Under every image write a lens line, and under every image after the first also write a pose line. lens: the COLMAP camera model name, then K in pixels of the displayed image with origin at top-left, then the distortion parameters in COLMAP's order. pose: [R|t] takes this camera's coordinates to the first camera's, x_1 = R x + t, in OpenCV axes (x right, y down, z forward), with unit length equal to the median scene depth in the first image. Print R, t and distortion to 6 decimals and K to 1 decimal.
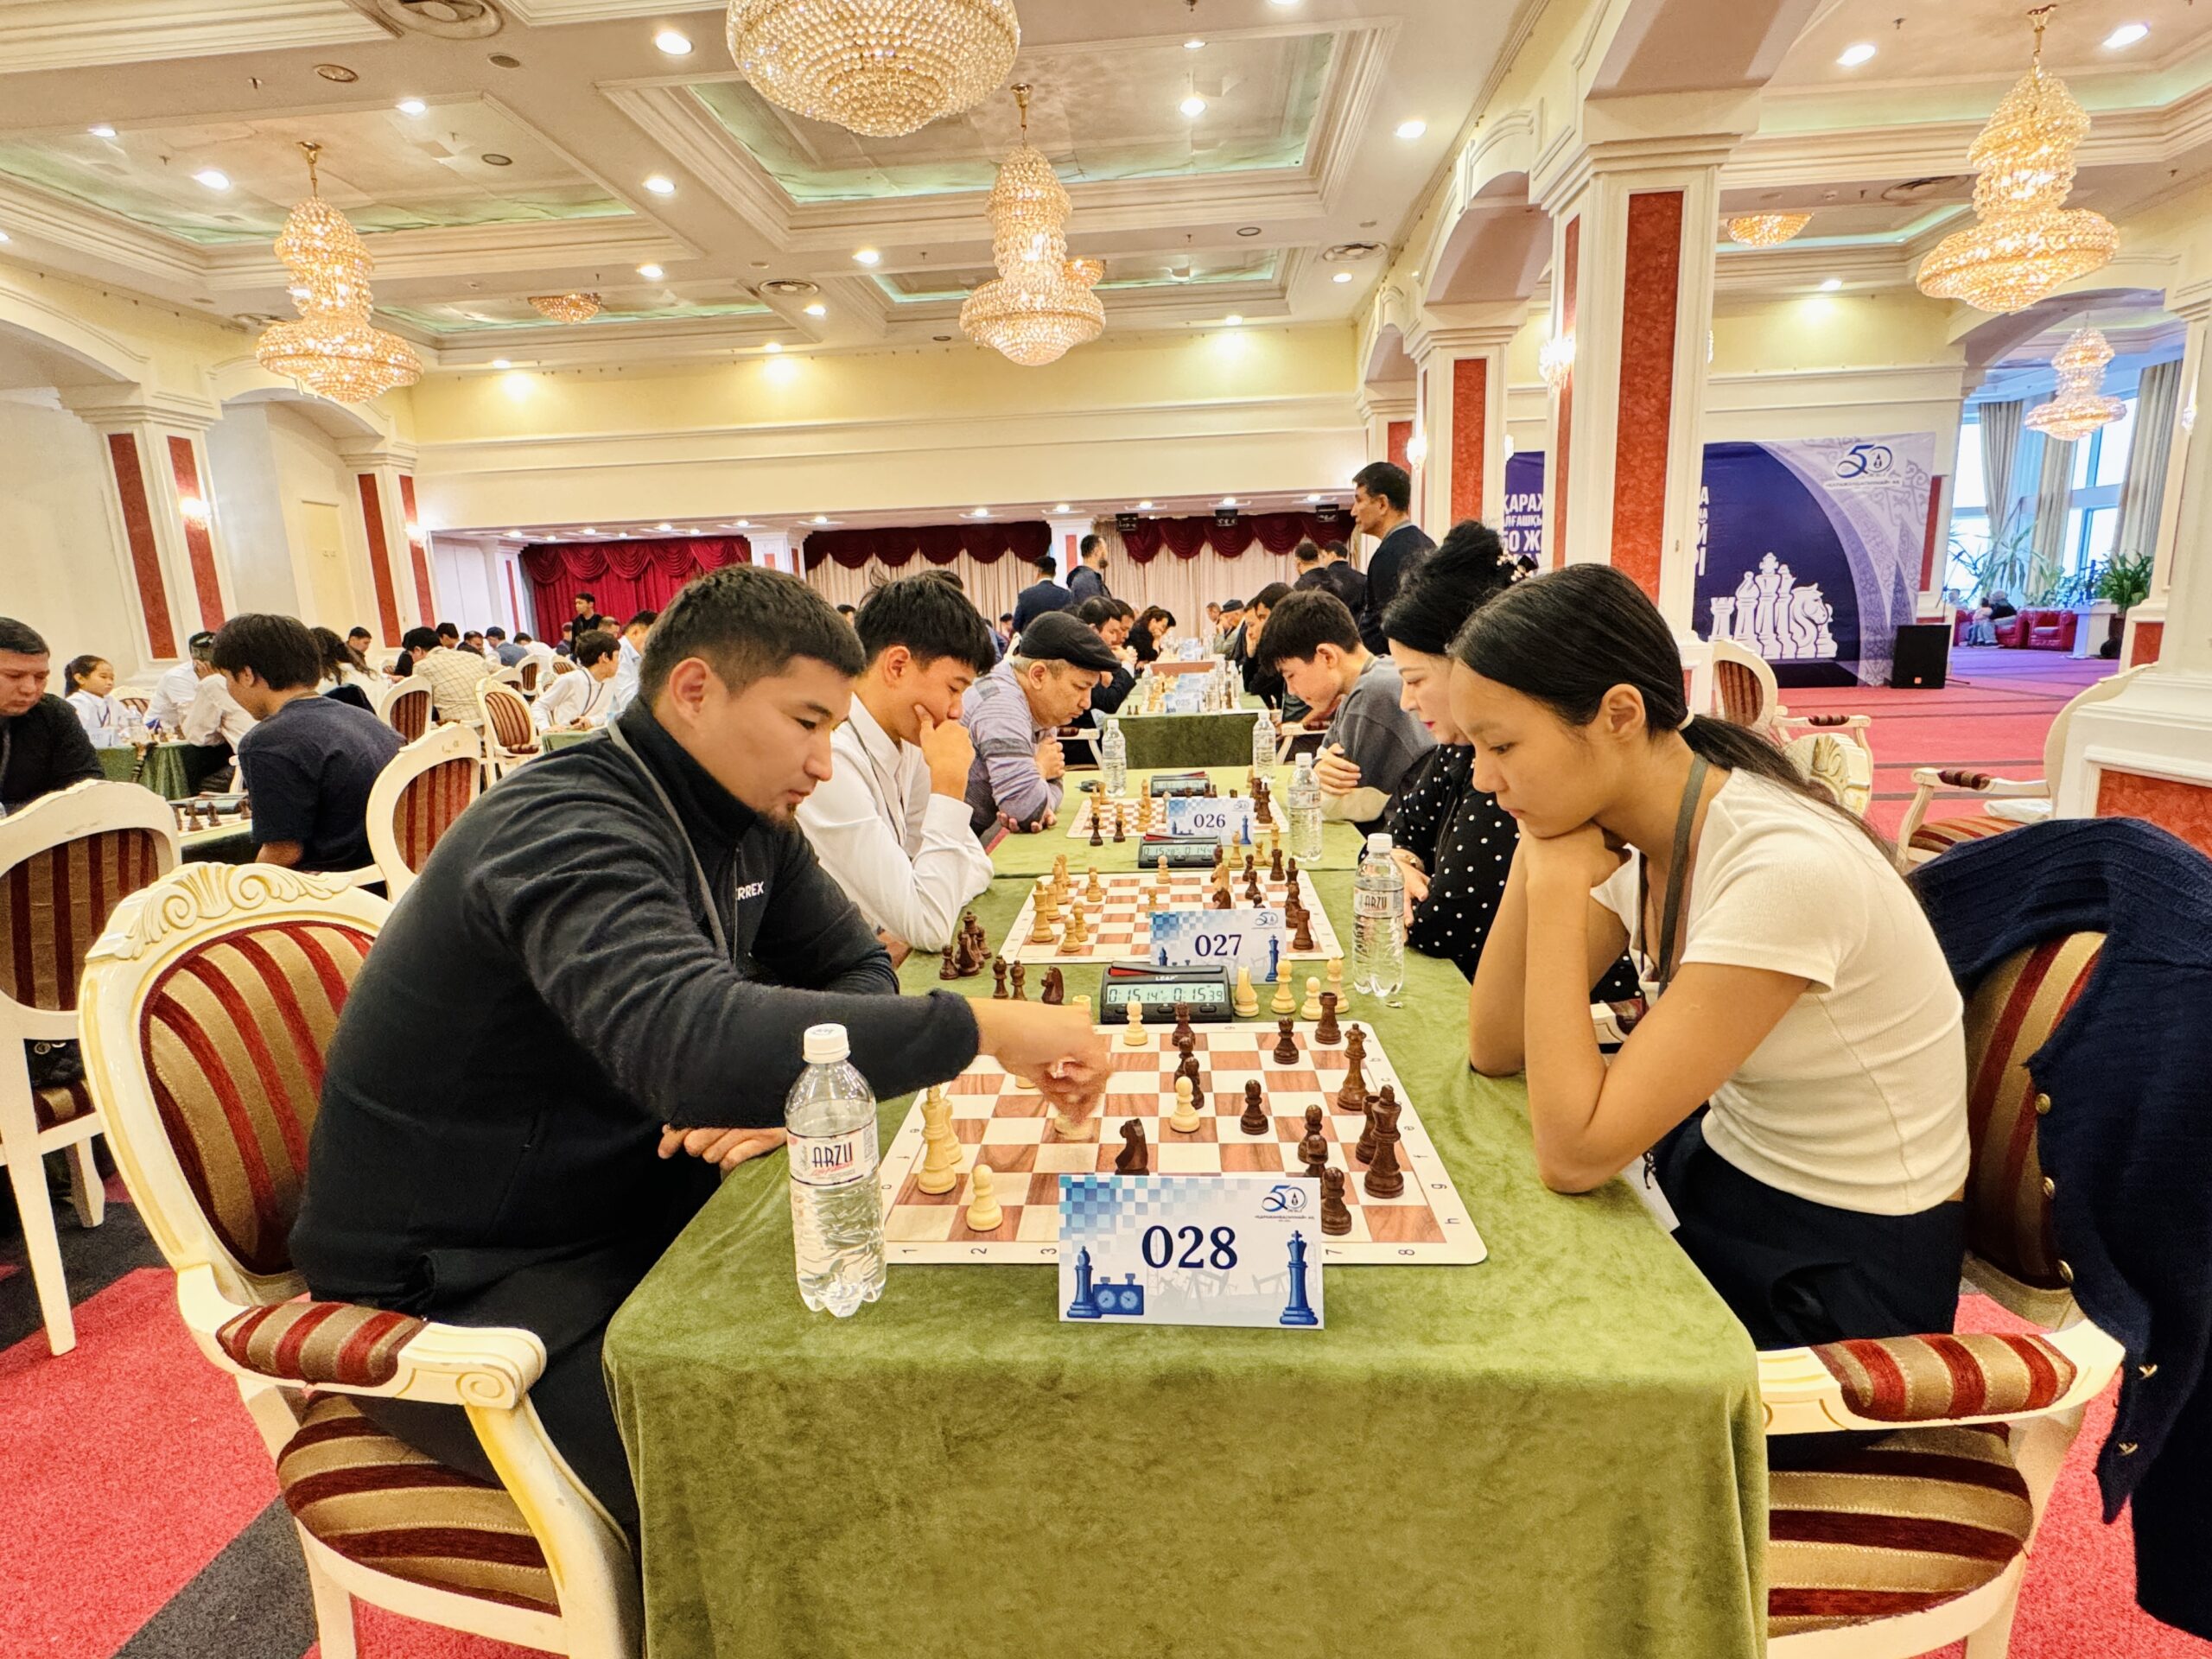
lens RADIAL K [[1095.6, 0, 1106.0], [0, 1095.6, 829.5], [0, 0, 1]] dist [0.001610, 0.000530]
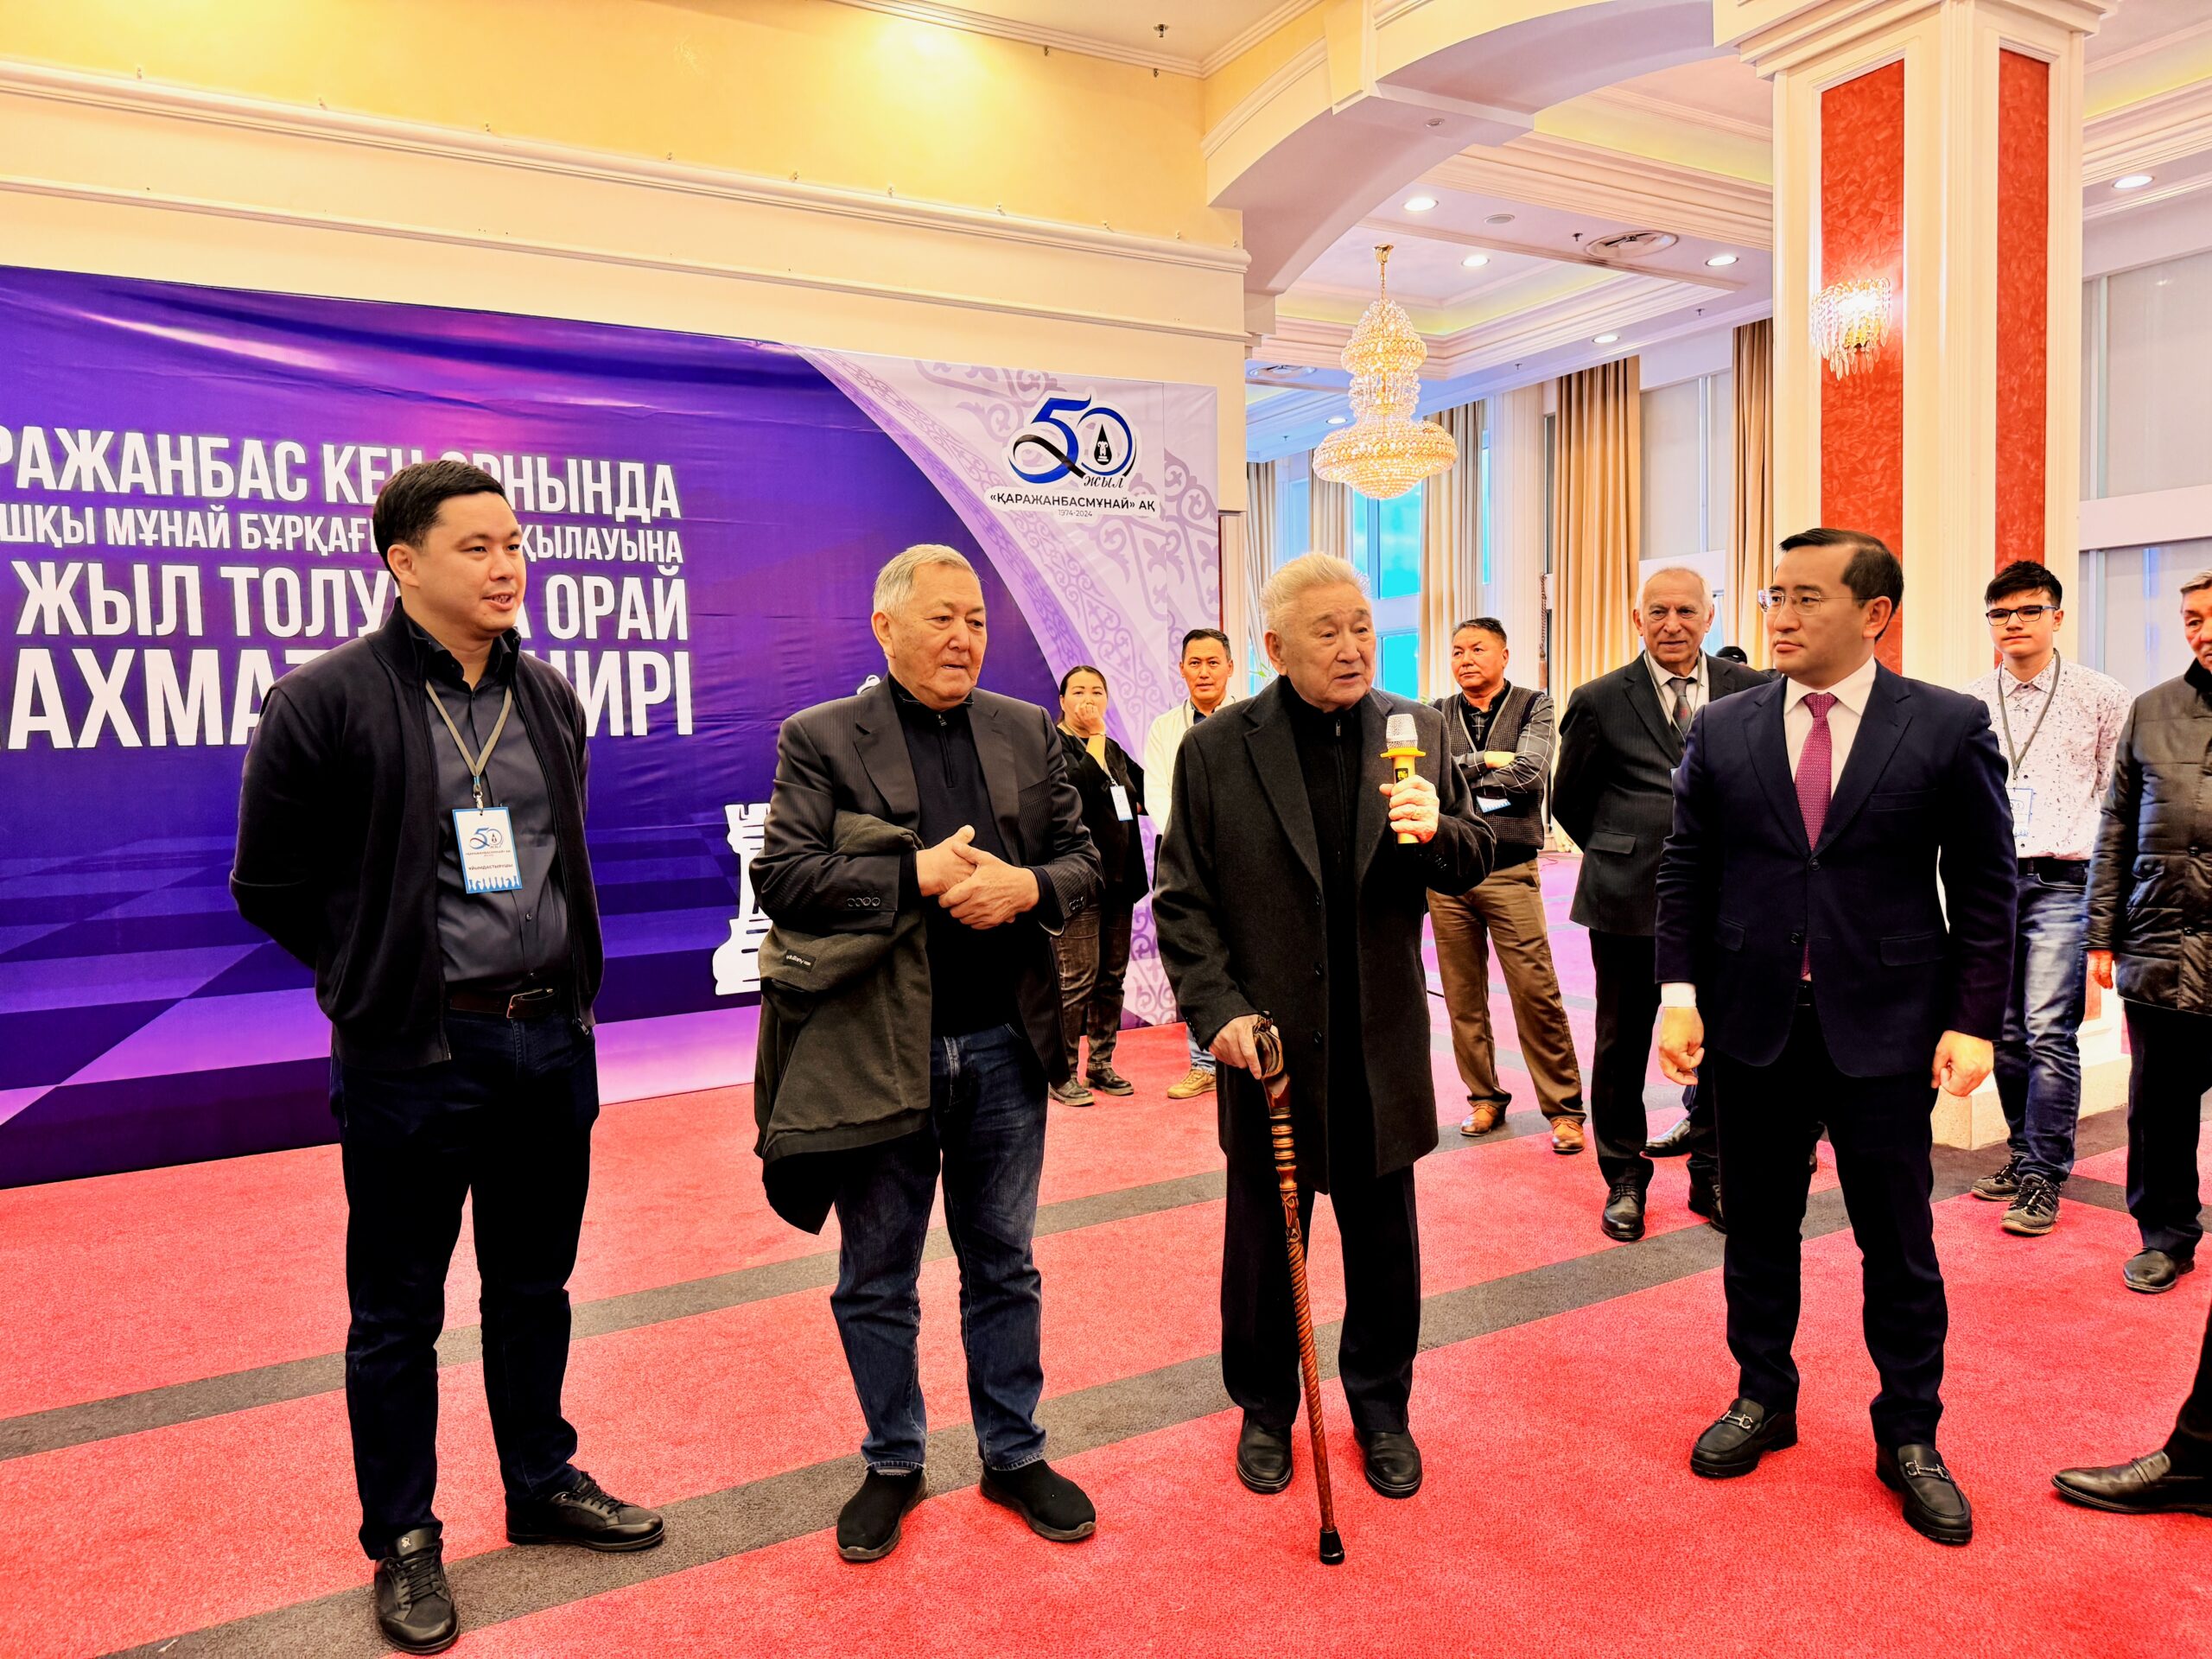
lens RADIAL K [[1565.3, 0, 1116.9], [0, 1565.3, 845.3], [0, 0, 1]] dist [0.093385, -0.140388]
pose [[0.822004, -0.028863, 0.568750, 0.386751], [0.107847, 0.988532, -0.105703, -0.139106], [-0.559176, 0.148226, 0.815690, 0.562369]]
